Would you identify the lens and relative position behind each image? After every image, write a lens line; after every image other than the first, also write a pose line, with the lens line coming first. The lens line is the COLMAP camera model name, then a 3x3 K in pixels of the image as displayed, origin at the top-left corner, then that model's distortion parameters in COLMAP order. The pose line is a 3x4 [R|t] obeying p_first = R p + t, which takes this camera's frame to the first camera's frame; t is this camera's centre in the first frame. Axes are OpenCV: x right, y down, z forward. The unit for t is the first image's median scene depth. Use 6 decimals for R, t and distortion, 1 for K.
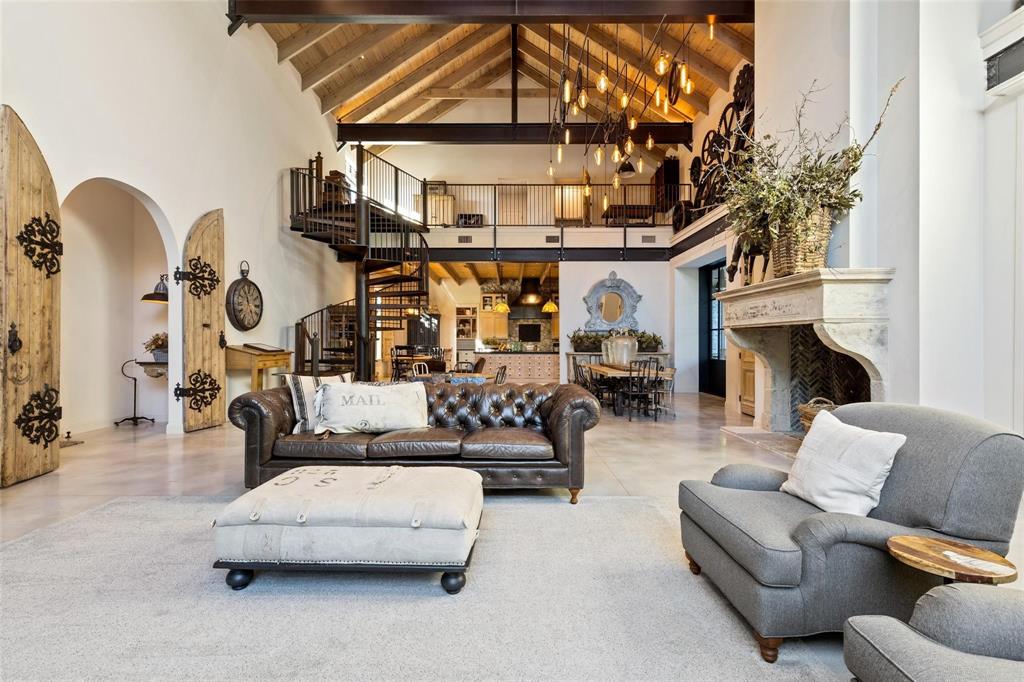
lens RADIAL K [[465.1, 0, 507.5], [0, 465.1, 341.9], [0, 0, 1]] dist [0.001189, 0.000076]
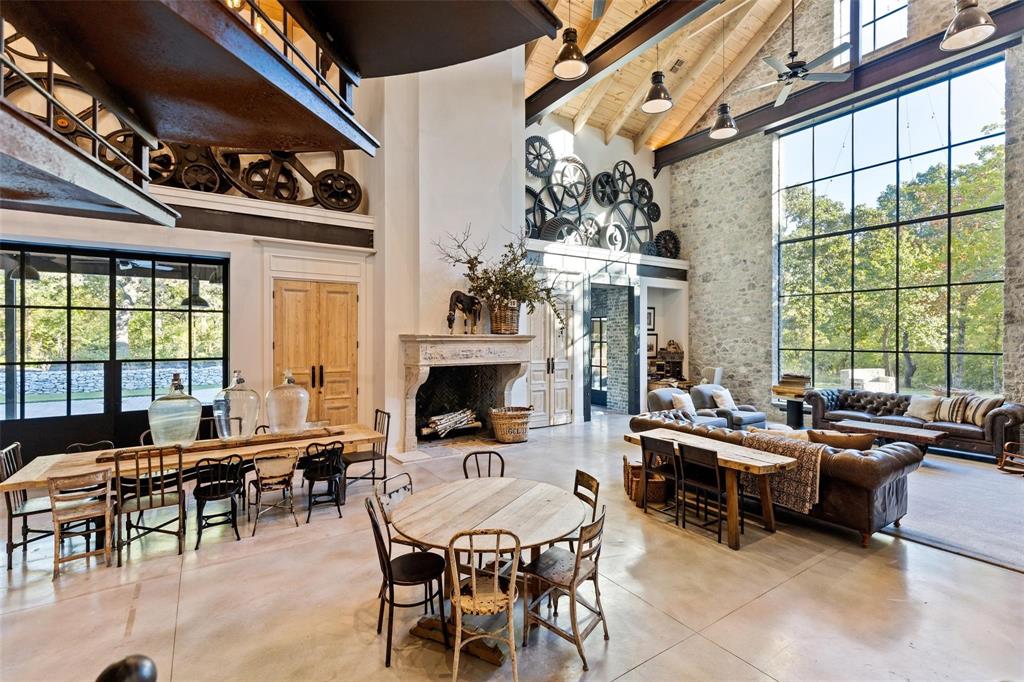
lens RADIAL K [[462.9, 0, 509.3], [0, 462.9, 336.4], [0, 0, 1]] dist [0.004540, -0.000149]
pose [[-0.557439, 0.000897, 0.830217, -0.527211], [0.000707, 1.000000, -0.000606, -0.095165], [-0.830217, 0.000250, -0.557440, 1.364672]]
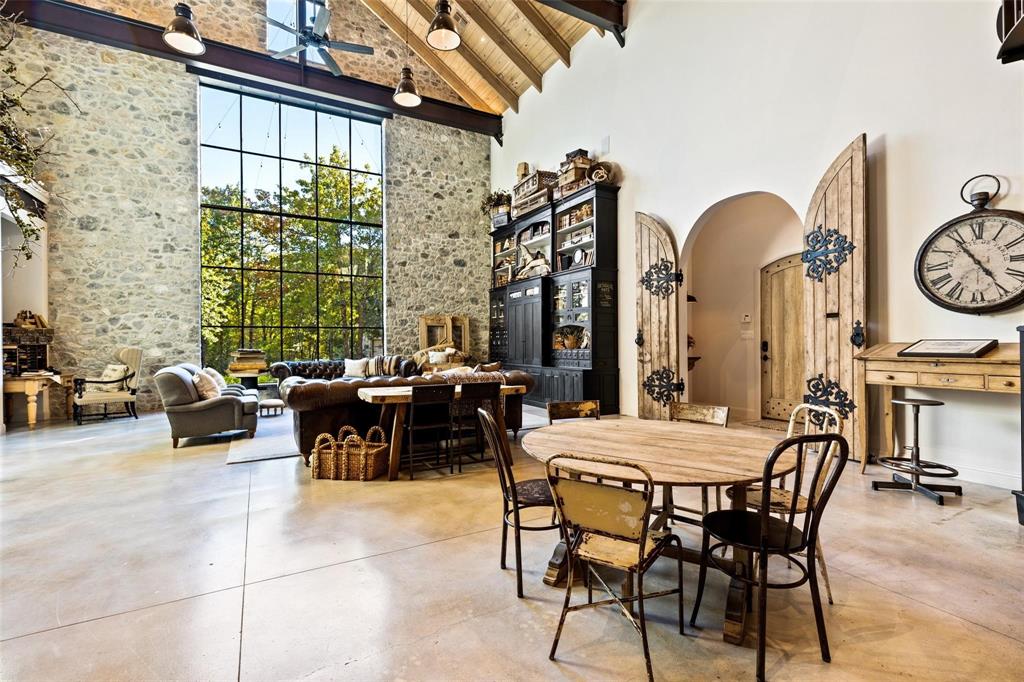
lens RADIAL K [[459.4, 0, 512.4], [0, 459.4, 343.0], [0, 0, 1]] dist [0.002795, -0.000286]
pose [[-0.871357, 0.007597, -0.490591, 0.143304], [0.007525, 0.999969, 0.002119, 0.002906], [0.490593, -0.001845, -0.871387, 1.371107]]
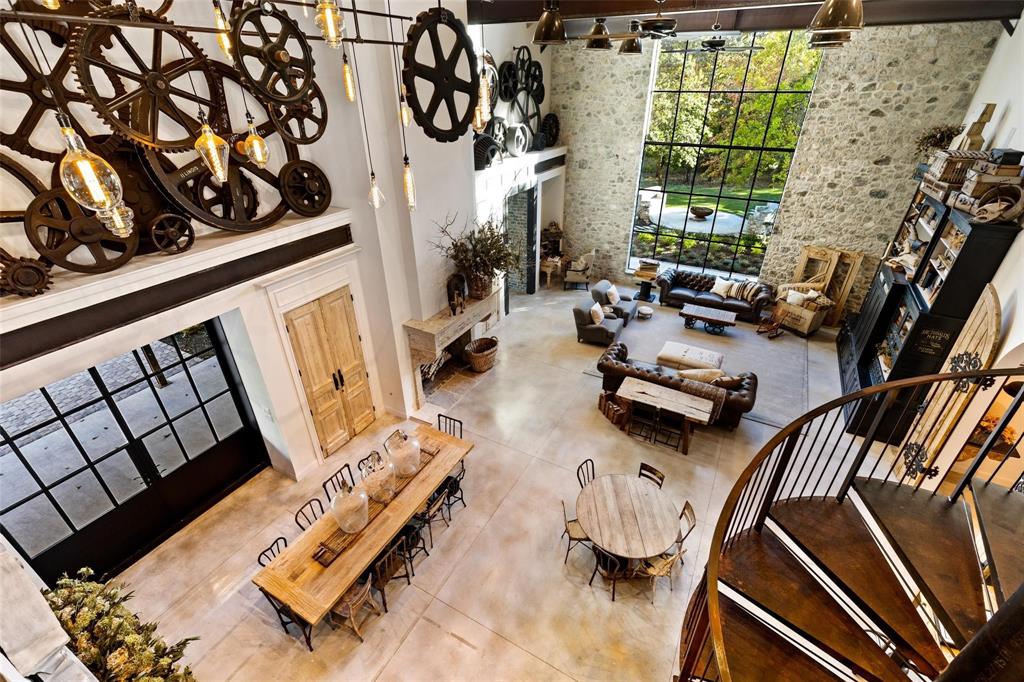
lens RADIAL K [[457.7, 0, 512.8], [0, 457.7, 342.9], [0, 0, 1]] dist [0.007037, -0.000134]
pose [[-0.878925, -0.234709, 0.415214, -0.217522], [0.005254, 0.865726, 0.500491, -0.647433], [-0.476931, 0.442075, -0.759675, 1.749636]]
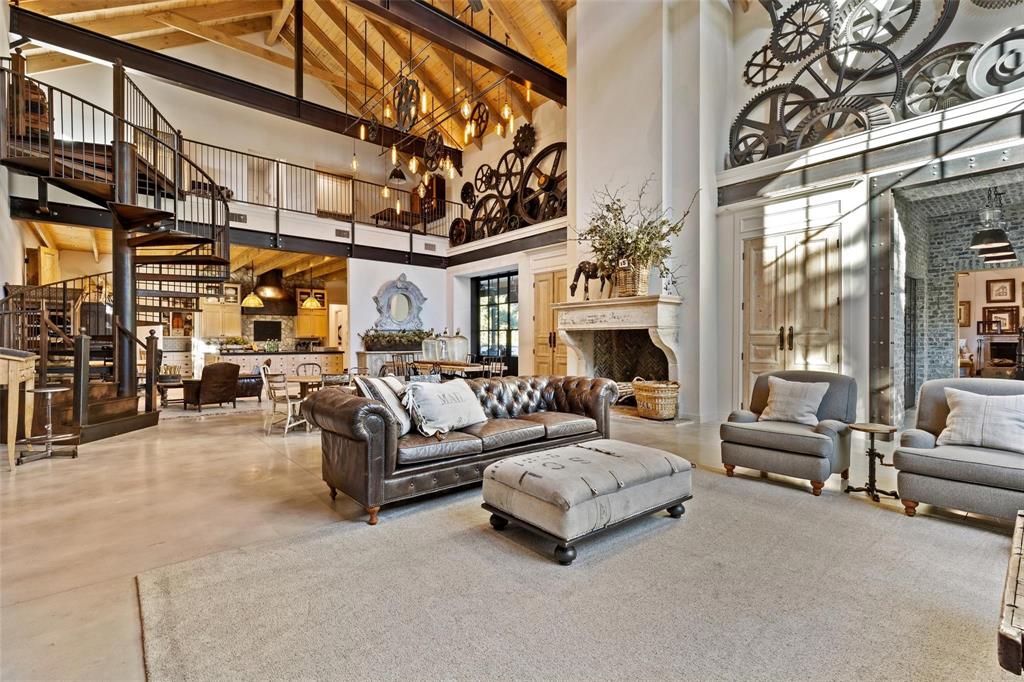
lens RADIAL K [[463.1, 0, 512.0], [0, 463.1, 341.0], [0, 0, 1]] dist [0.006147, -0.000254]
pose [[0.754516, 0.000145, 0.656281, -0.474616], [0.000338, 1.000000, -0.000609, 0.001637], [-0.656281, 0.000682, 0.754516, 0.088920]]
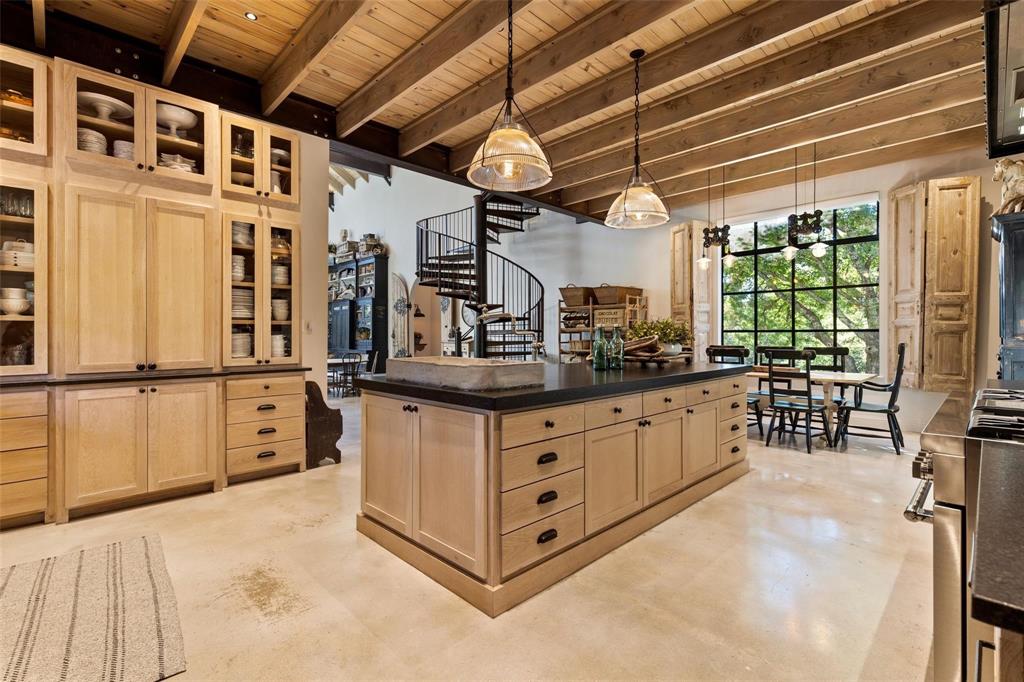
lens RADIAL K [[458.9, 0, 511.4], [0, 458.9, 339.9], [0, 0, 1]] dist [0.004841, -0.000053]
pose [[-0.707207, 0.005968, -0.706981, 0.509052], [0.000219, 0.999966, 0.008222, 0.004691], [0.707006, 0.005660, -0.707185, 2.523211]]
